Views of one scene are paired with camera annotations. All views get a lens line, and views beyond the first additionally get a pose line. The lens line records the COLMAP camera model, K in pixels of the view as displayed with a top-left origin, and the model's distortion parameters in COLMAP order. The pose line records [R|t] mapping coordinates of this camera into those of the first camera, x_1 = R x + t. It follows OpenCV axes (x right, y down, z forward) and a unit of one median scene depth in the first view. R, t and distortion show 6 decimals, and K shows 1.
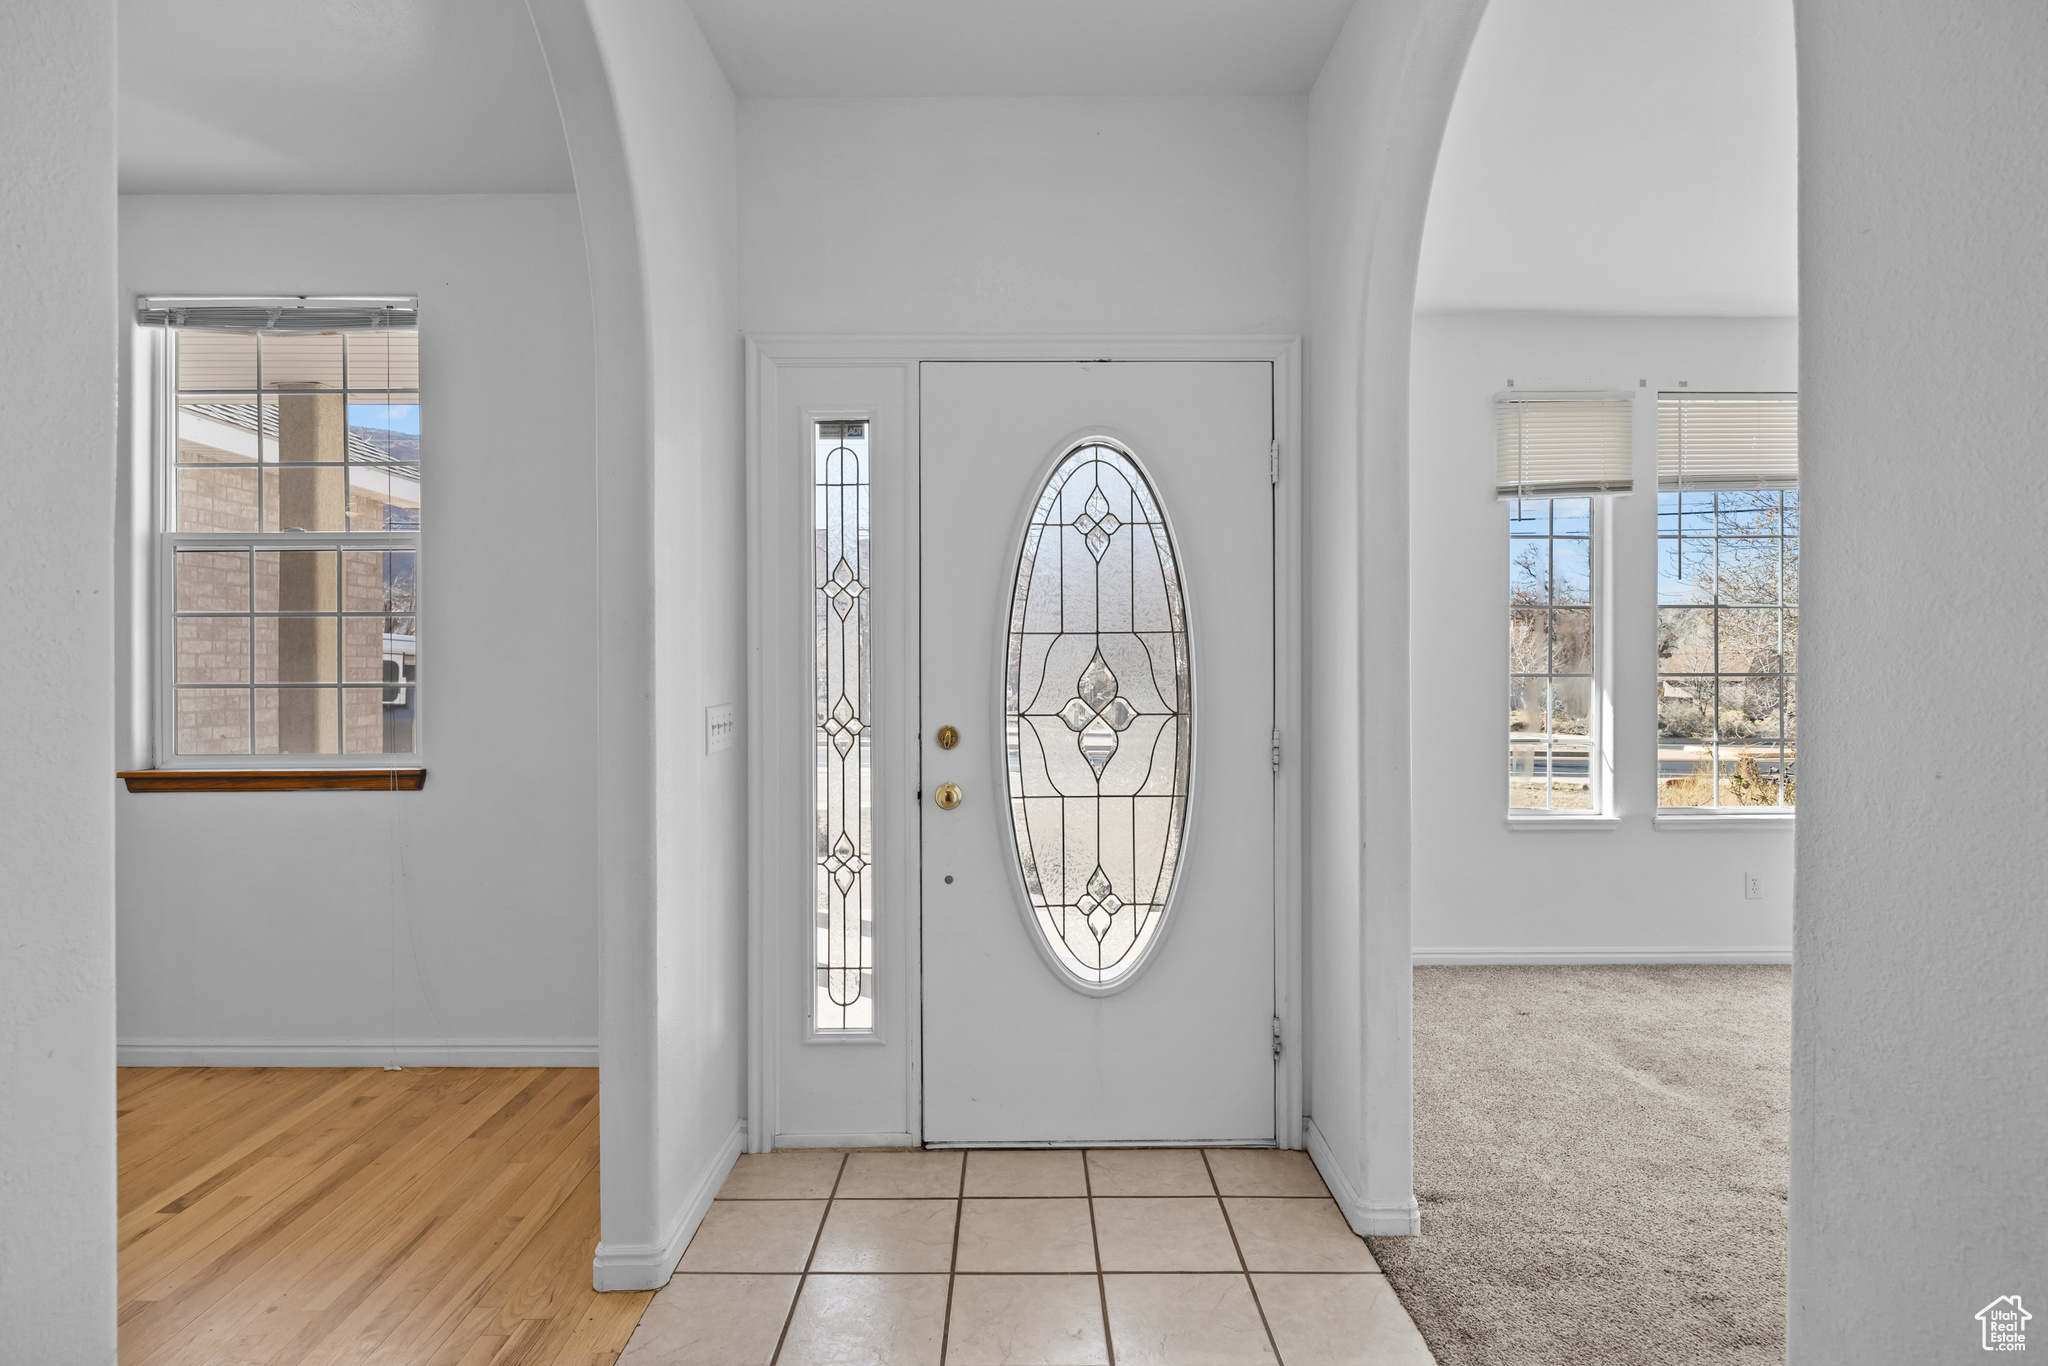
lens RADIAL K [[1069.9, 0, 1015.3], [0, 1069.9, 679.4], [0, 0, 1]] dist [-0.006299, -0.004094]
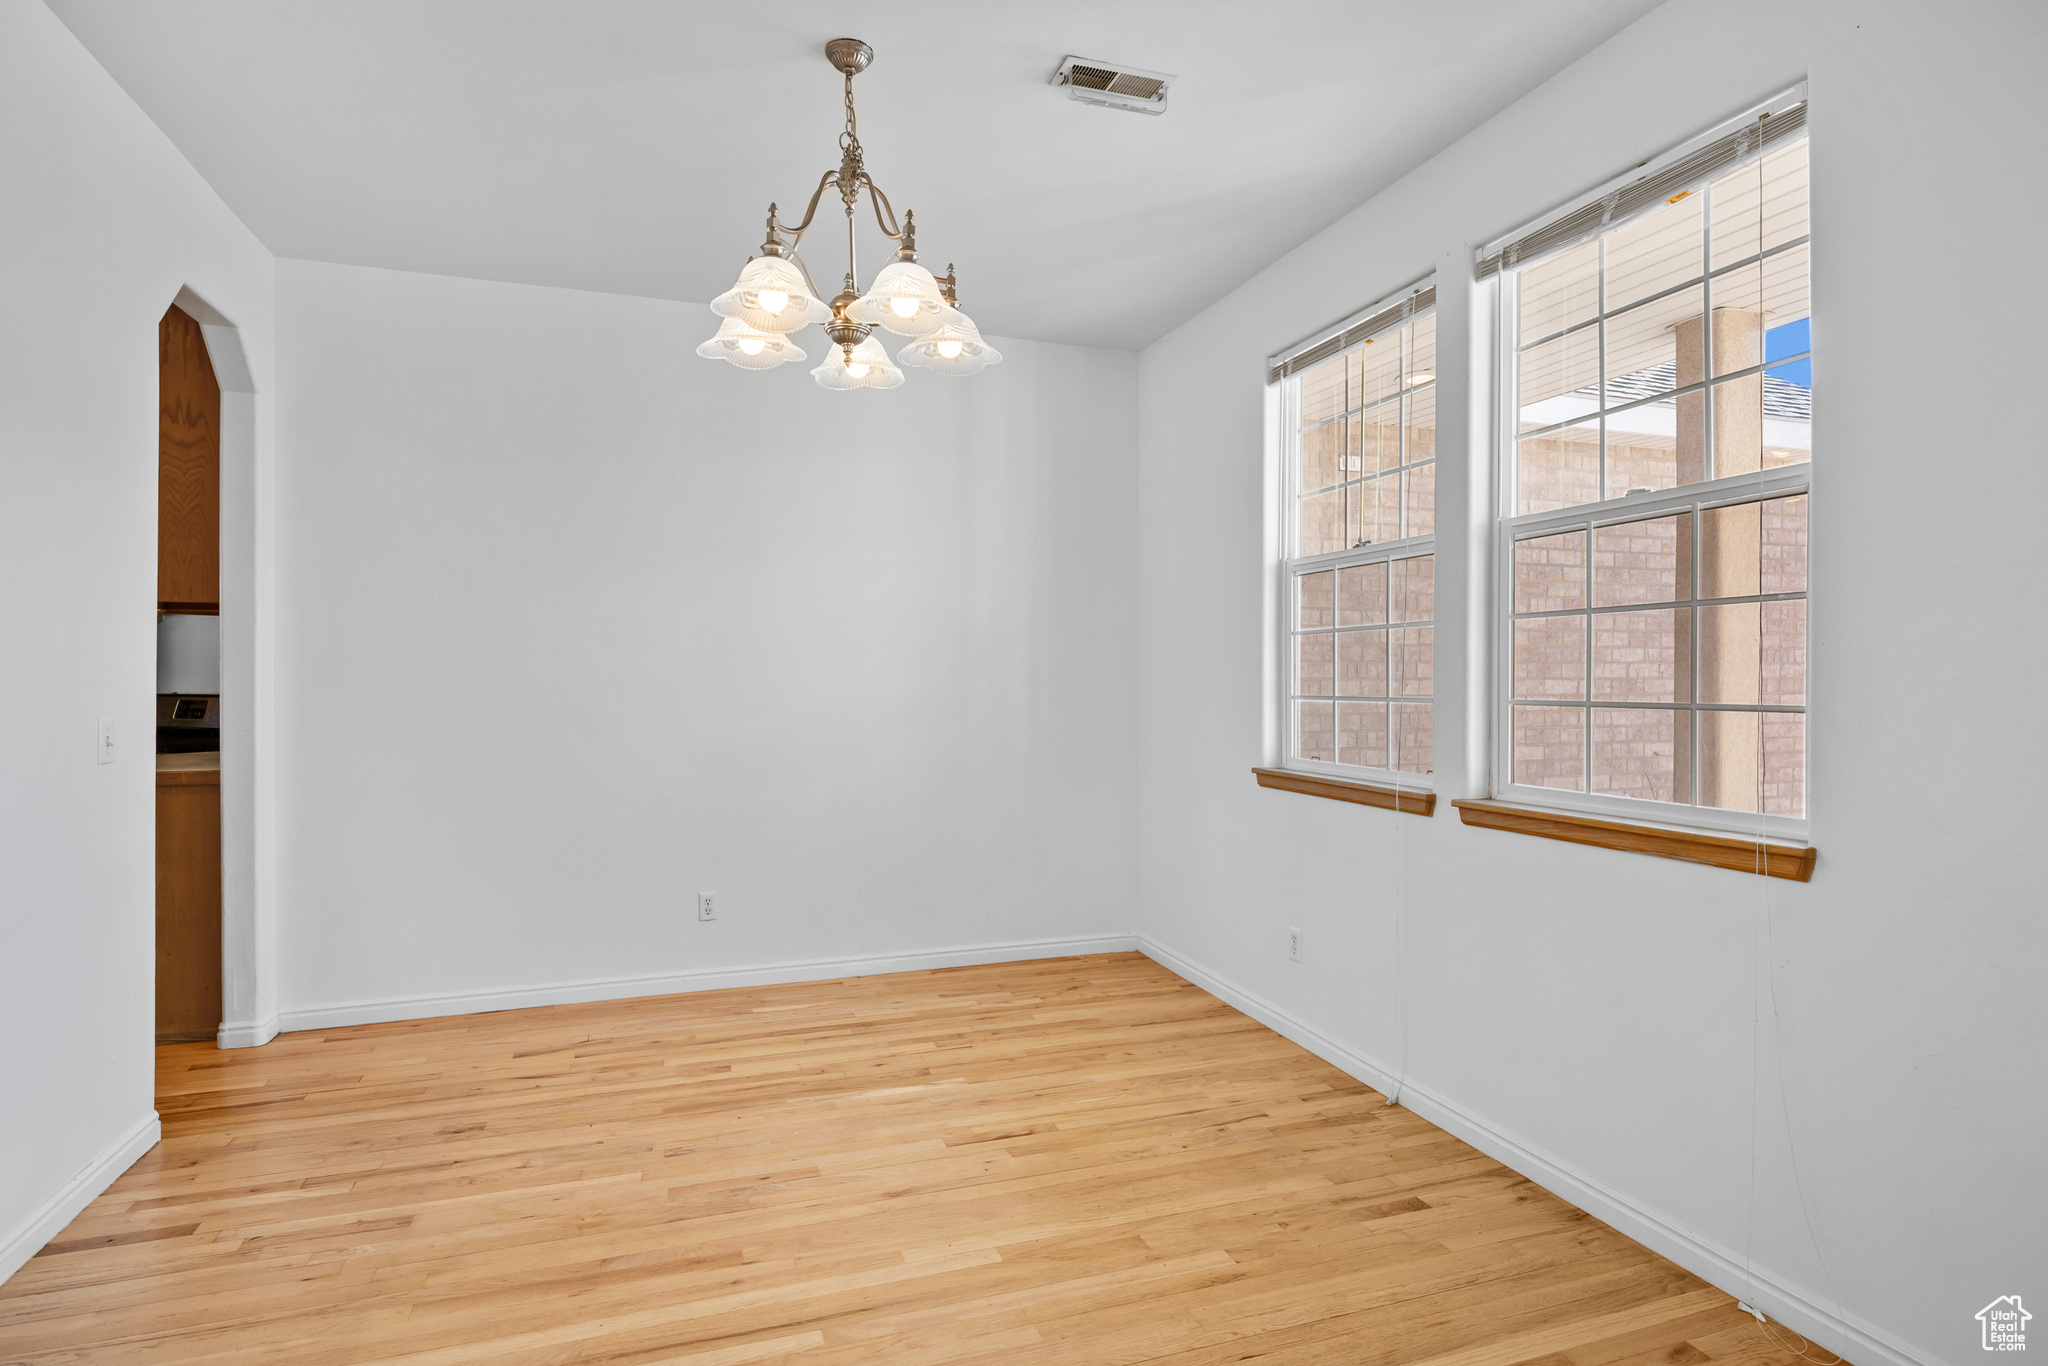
lens RADIAL K [[1069.9, 0, 1023.5], [0, 1069.9, 683.2], [0, 0, 1]] dist [-0.006299, -0.004094]
pose [[0.333464, 0.005501, -0.942747, -0.131049], [-0.009462, 0.999952, 0.002488, -0.006806], [0.942715, 0.008091, 0.333500, 0.367532]]
